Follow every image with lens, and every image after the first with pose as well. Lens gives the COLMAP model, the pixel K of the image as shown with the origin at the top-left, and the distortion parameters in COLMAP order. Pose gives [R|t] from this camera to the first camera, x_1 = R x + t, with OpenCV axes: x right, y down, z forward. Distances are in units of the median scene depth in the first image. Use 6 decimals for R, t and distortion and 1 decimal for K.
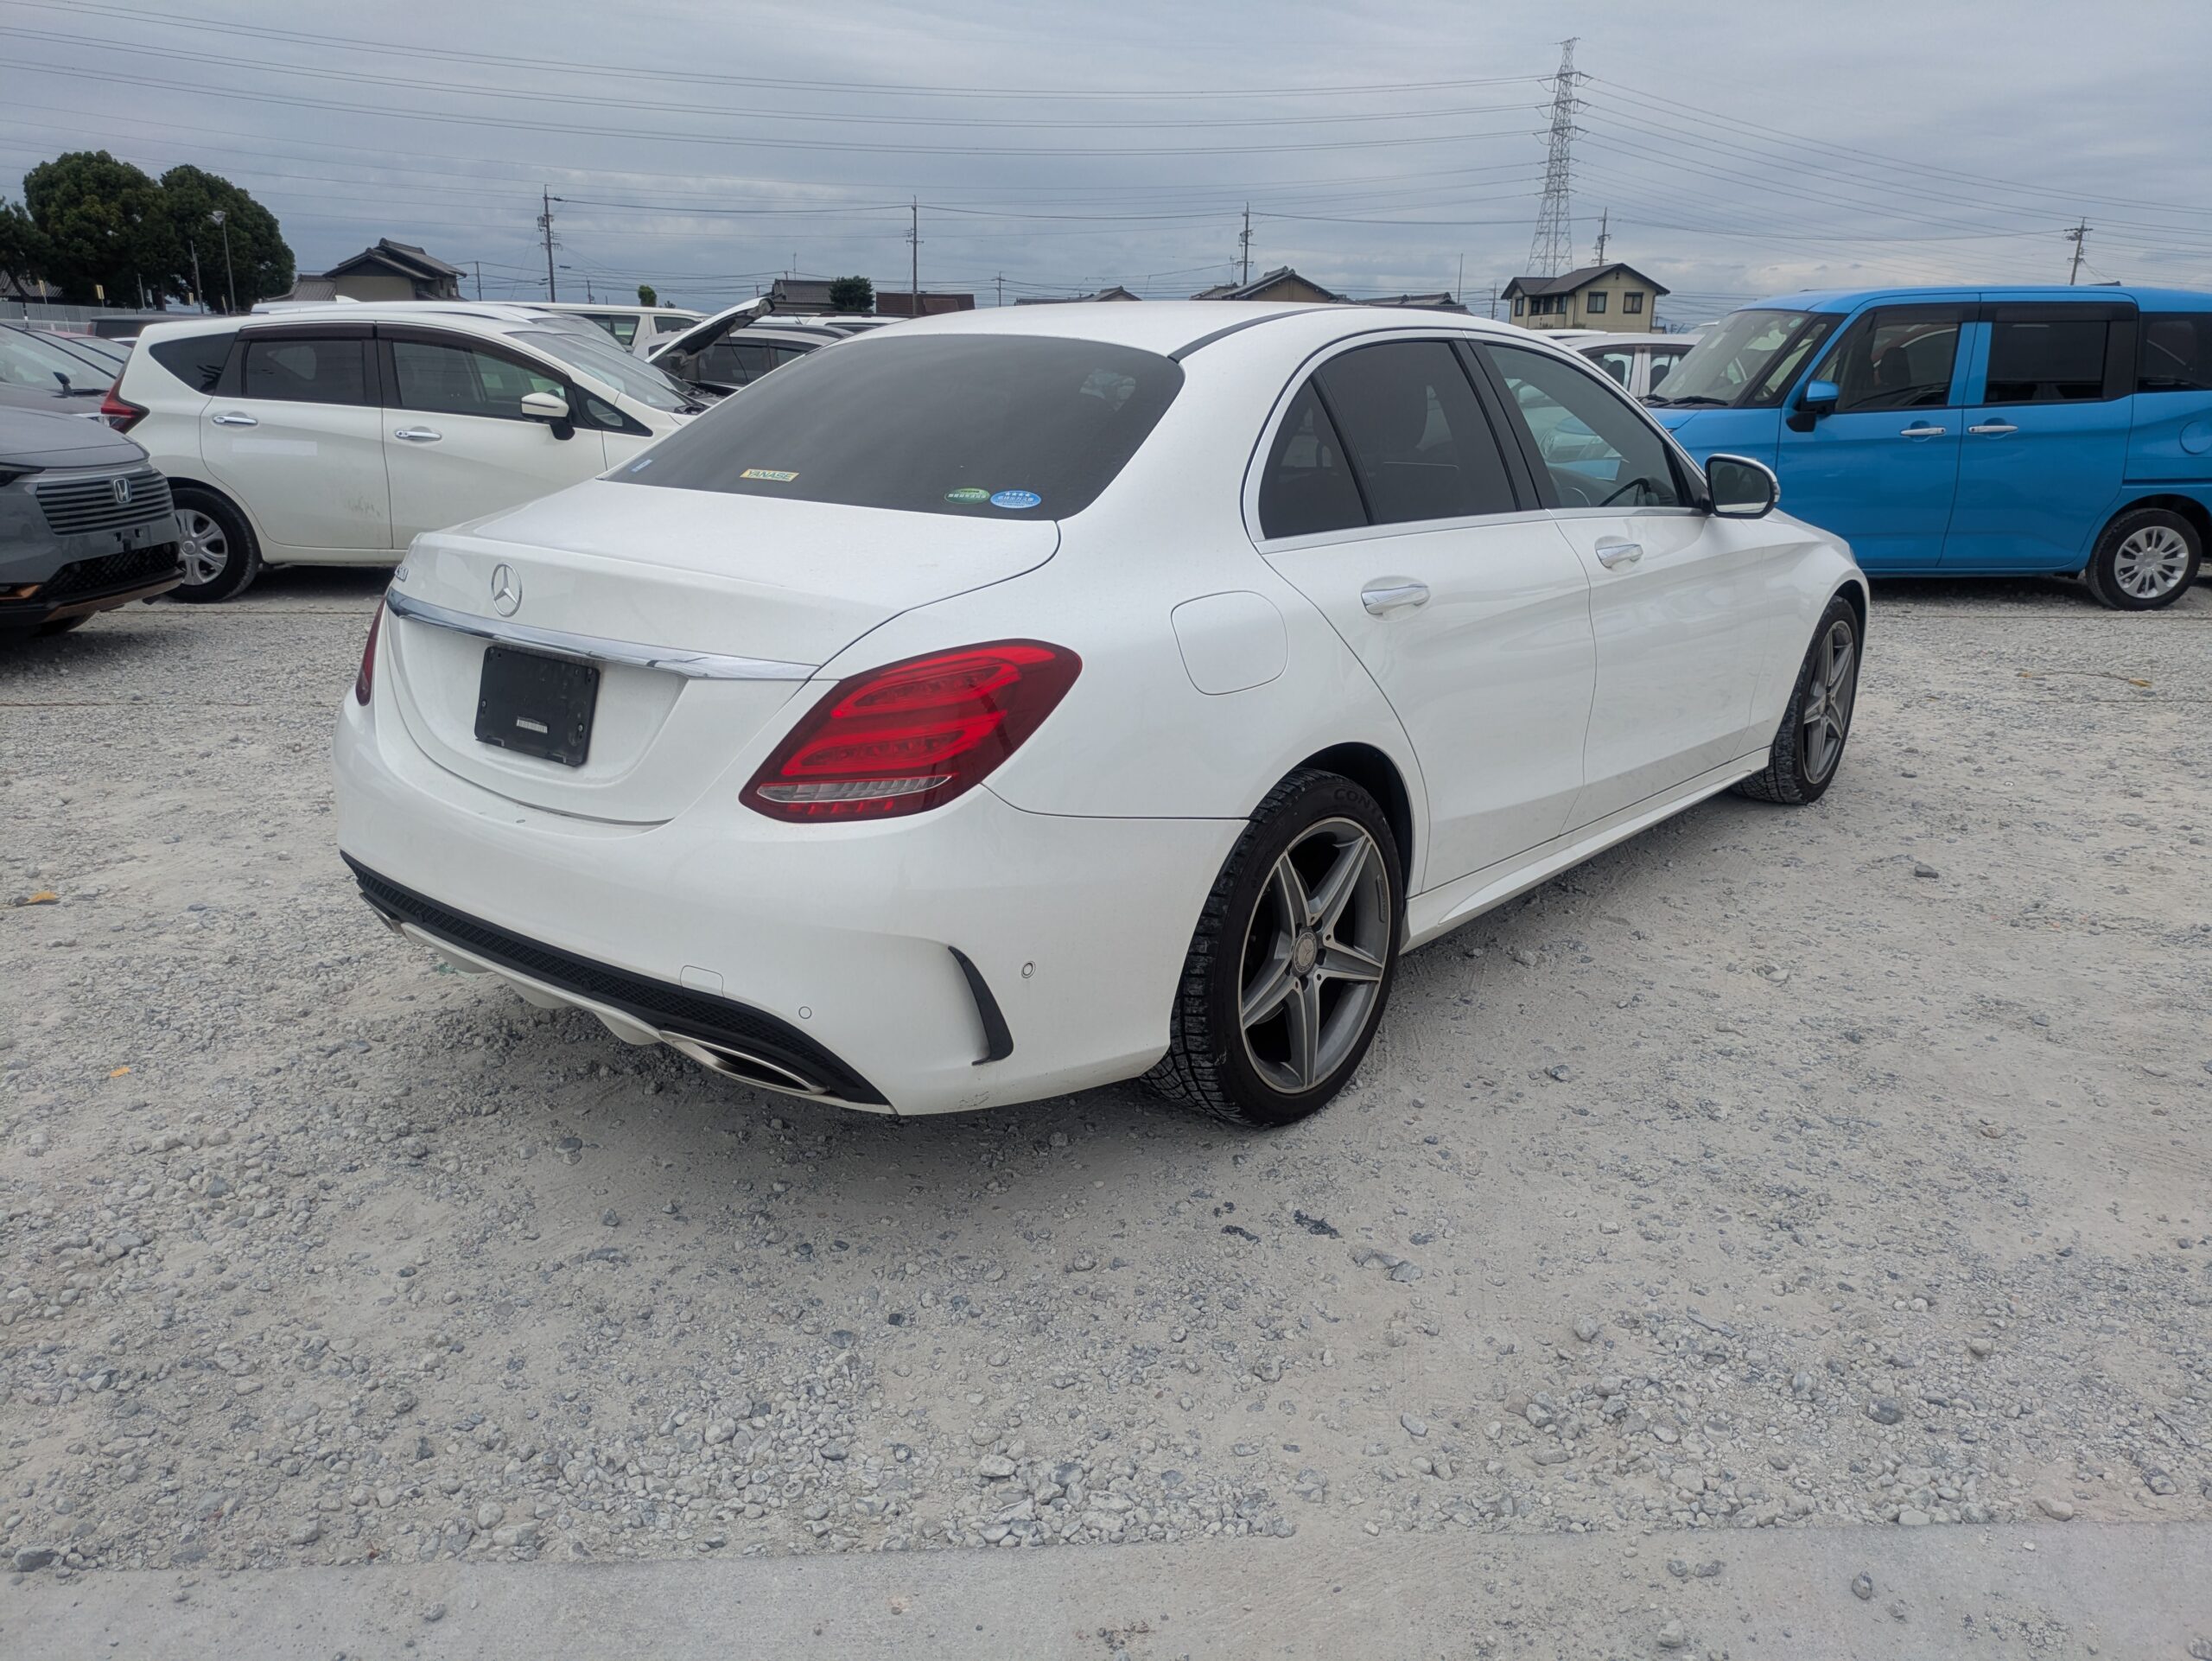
lens RADIAL K [[1608.2, 0, 1106.0], [0, 1608.2, 830.5], [0, 0, 1]] dist [0.048809, -0.038198]
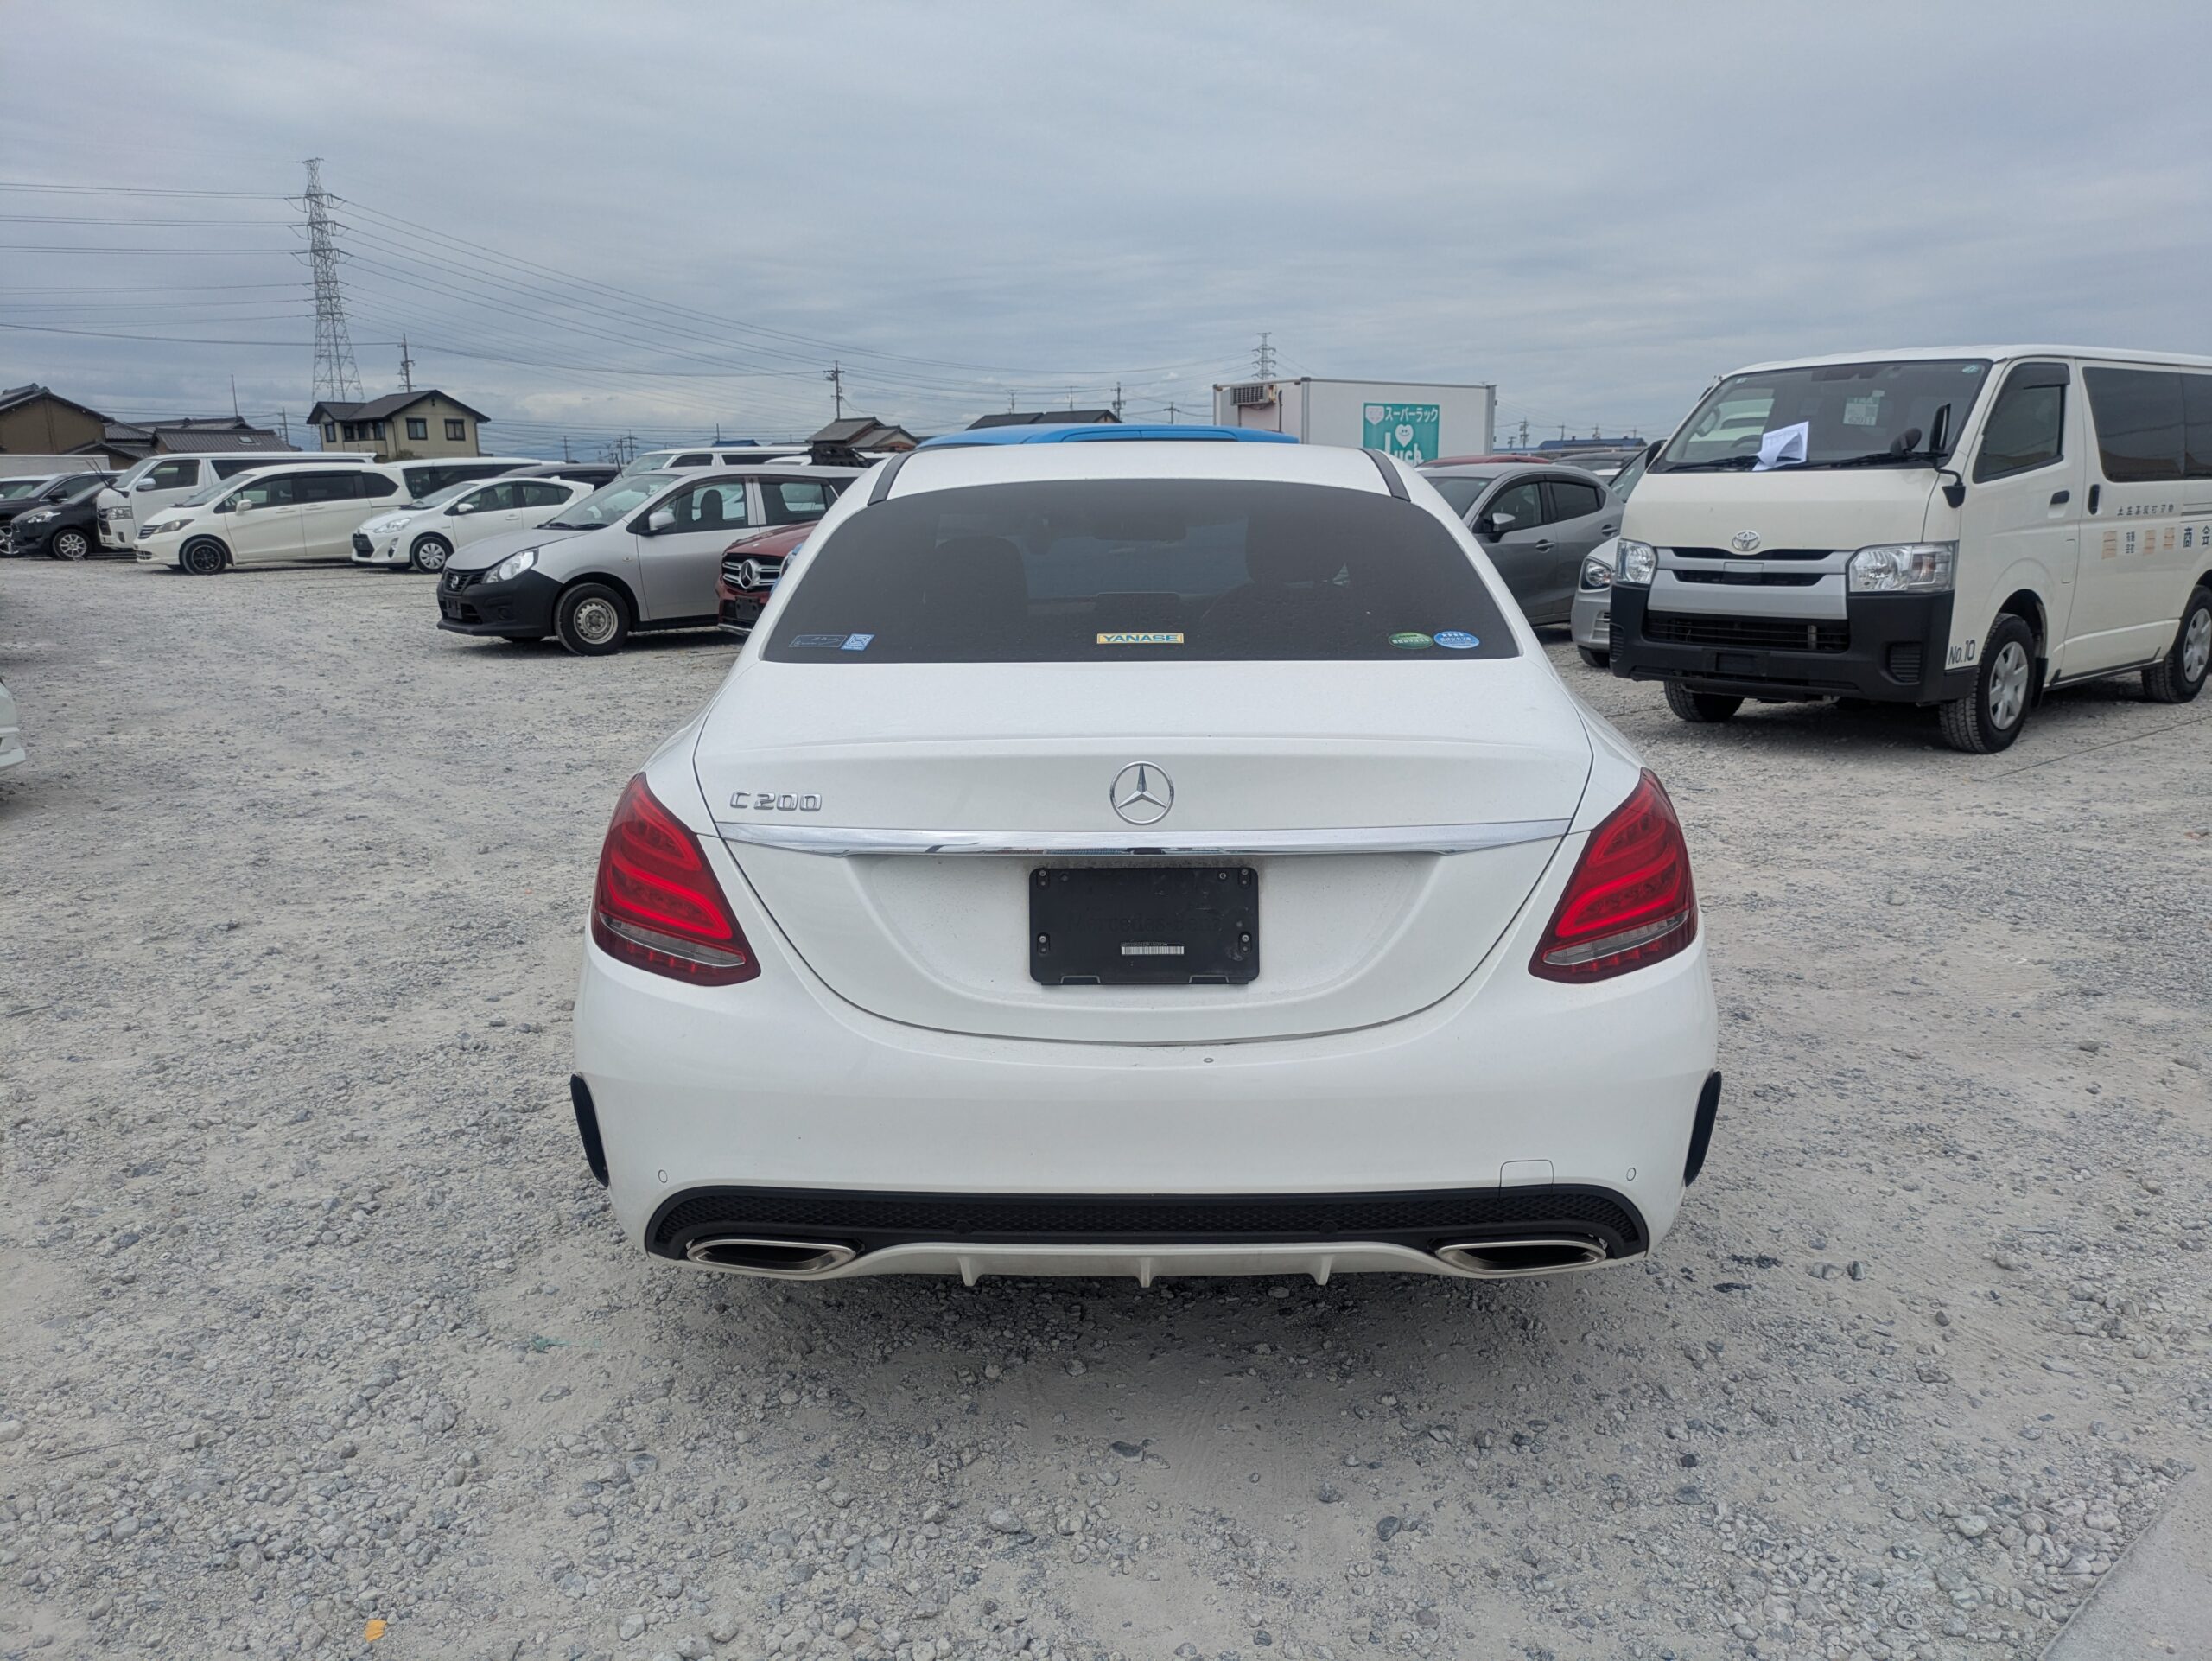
lens RADIAL K [[1641.7, 0, 1101.5], [0, 1641.7, 851.8], [0, 0, 1]] dist [0.016028, -0.003321]
pose [[0.787181, -0.150292, 0.598129, -0.777780], [0.188083, 0.982153, -0.000746, -0.105639], [-0.587342, 0.113085, 0.801400, 0.291791]]
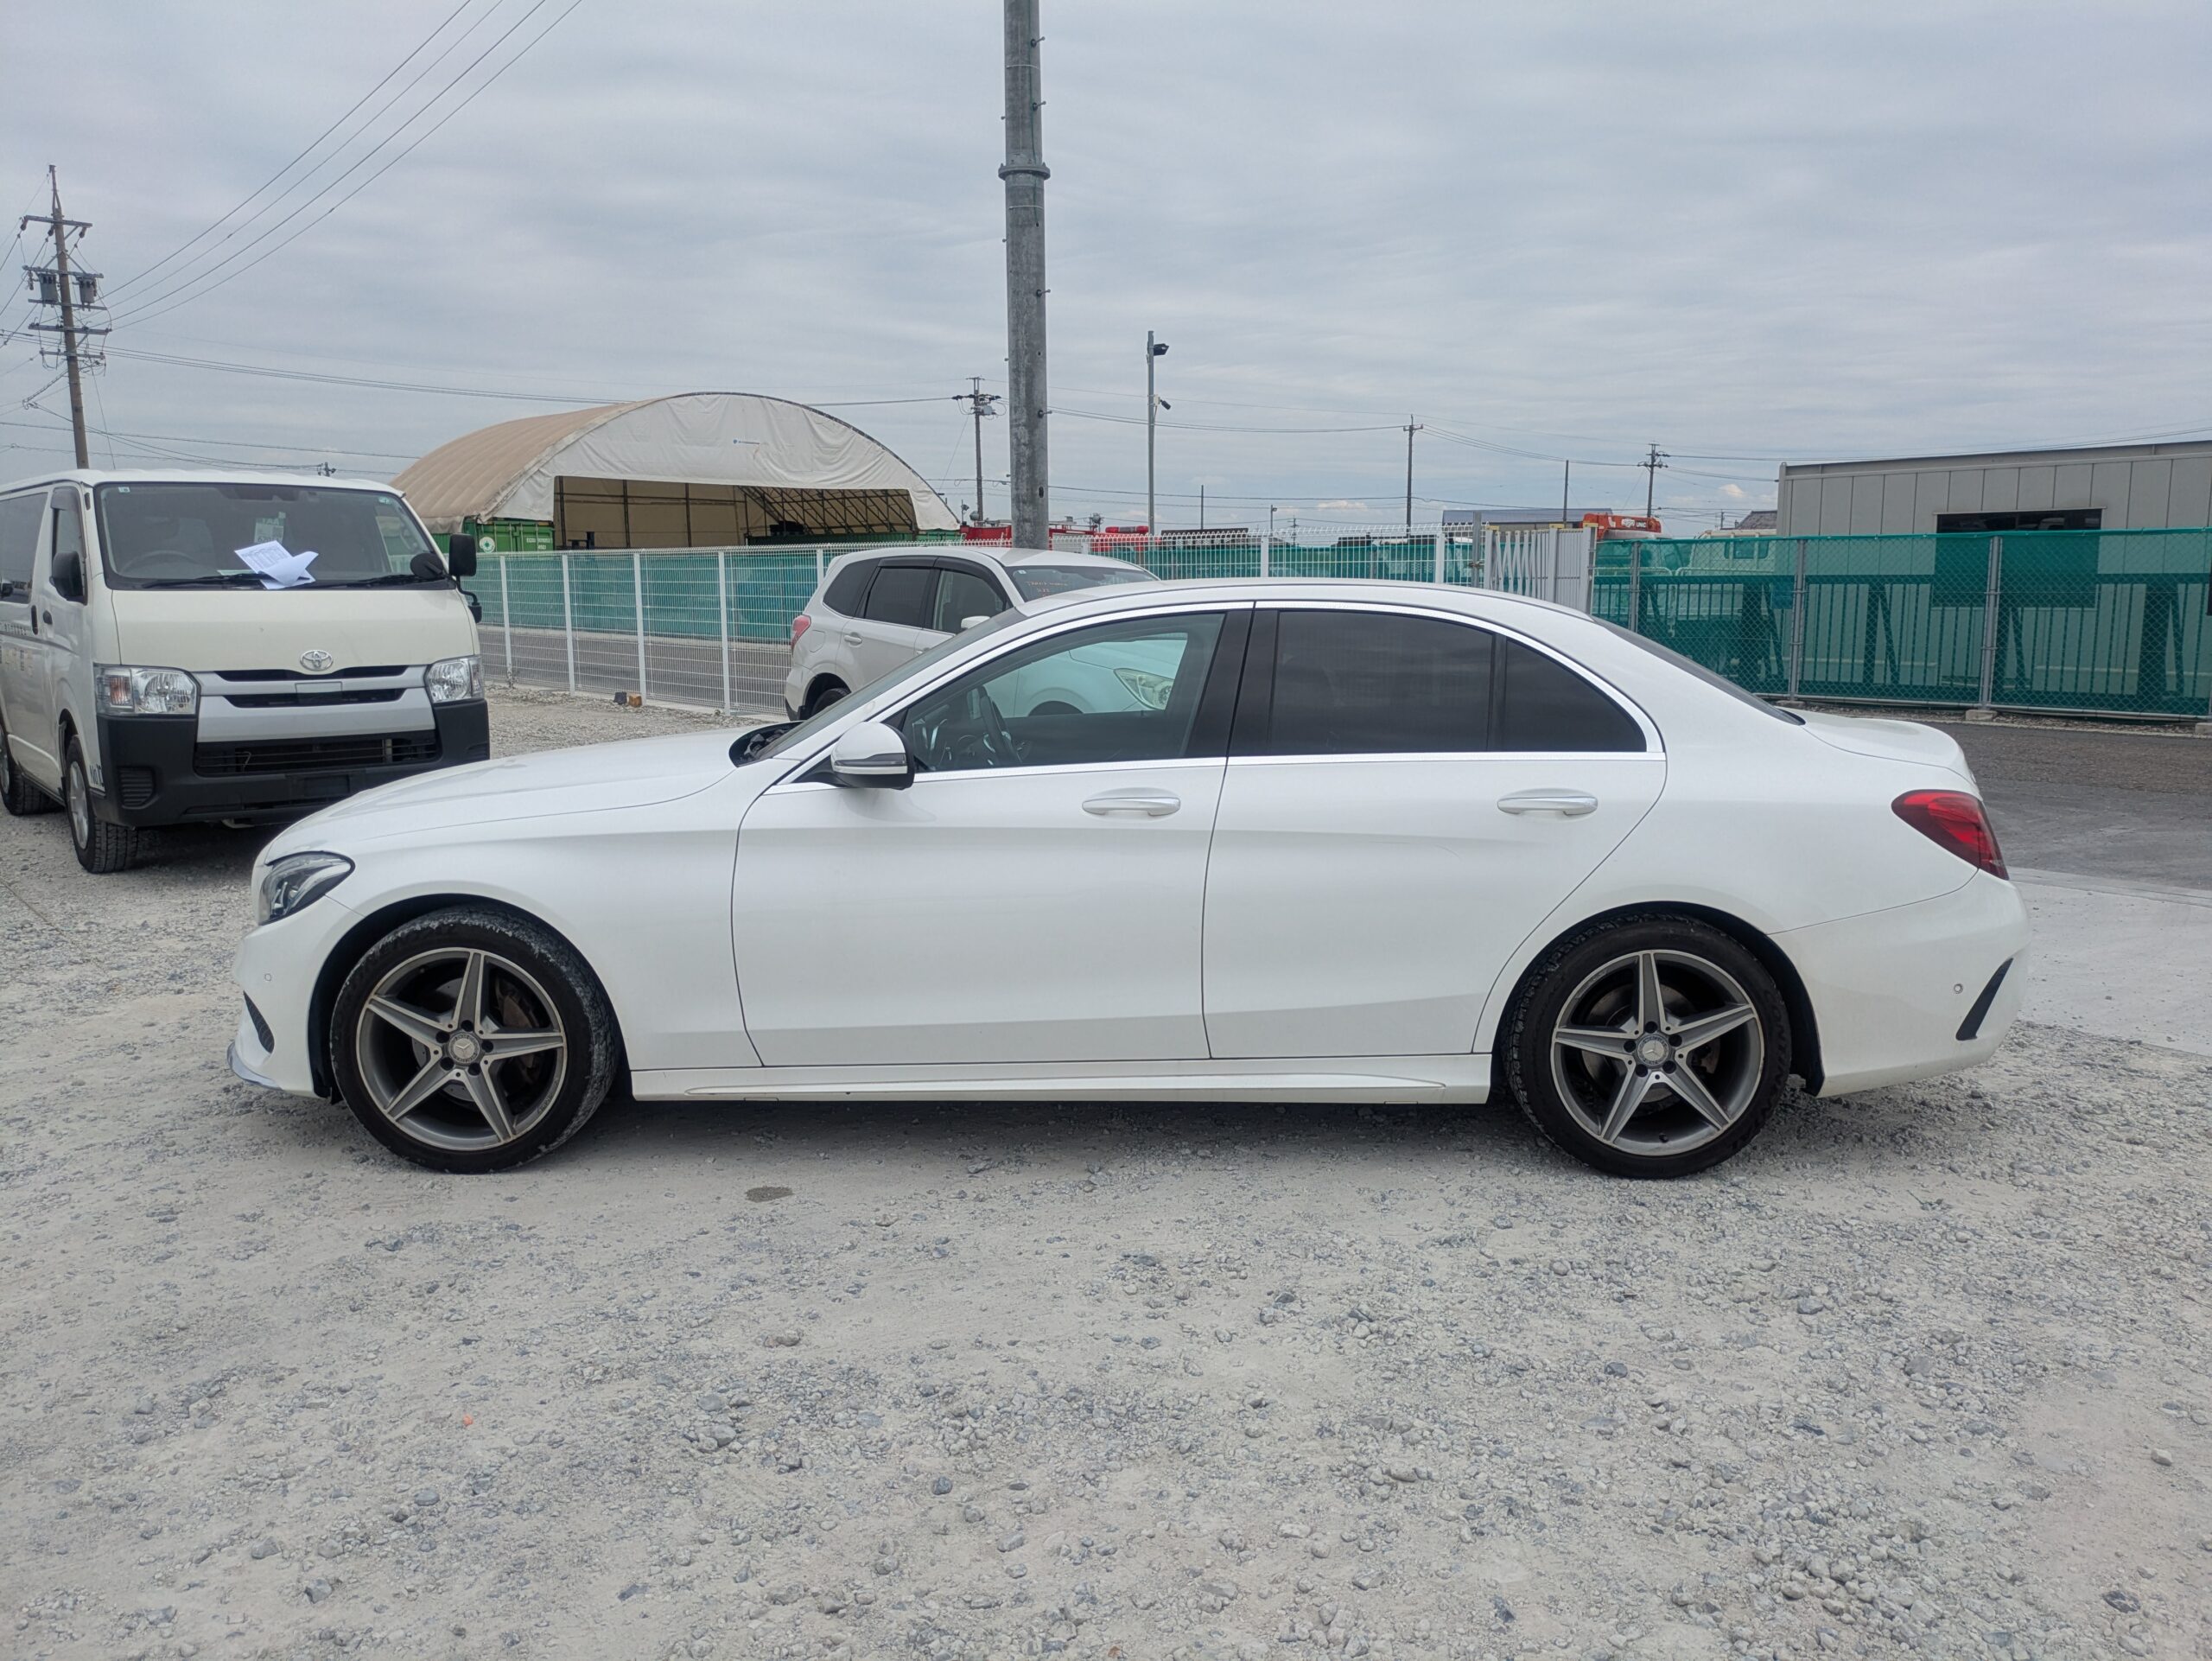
lens RADIAL K [[1628.1, 0, 1094.8], [0, 1628.1, 826.8], [0, 0, 1]] dist [0.048847, -0.046073]
pose [[-0.607215, -0.126499, 0.784403, -1.111319], [0.214035, 0.924707, 0.314812, -0.756119], [-0.765166, 0.359048, -0.534420, 2.428705]]
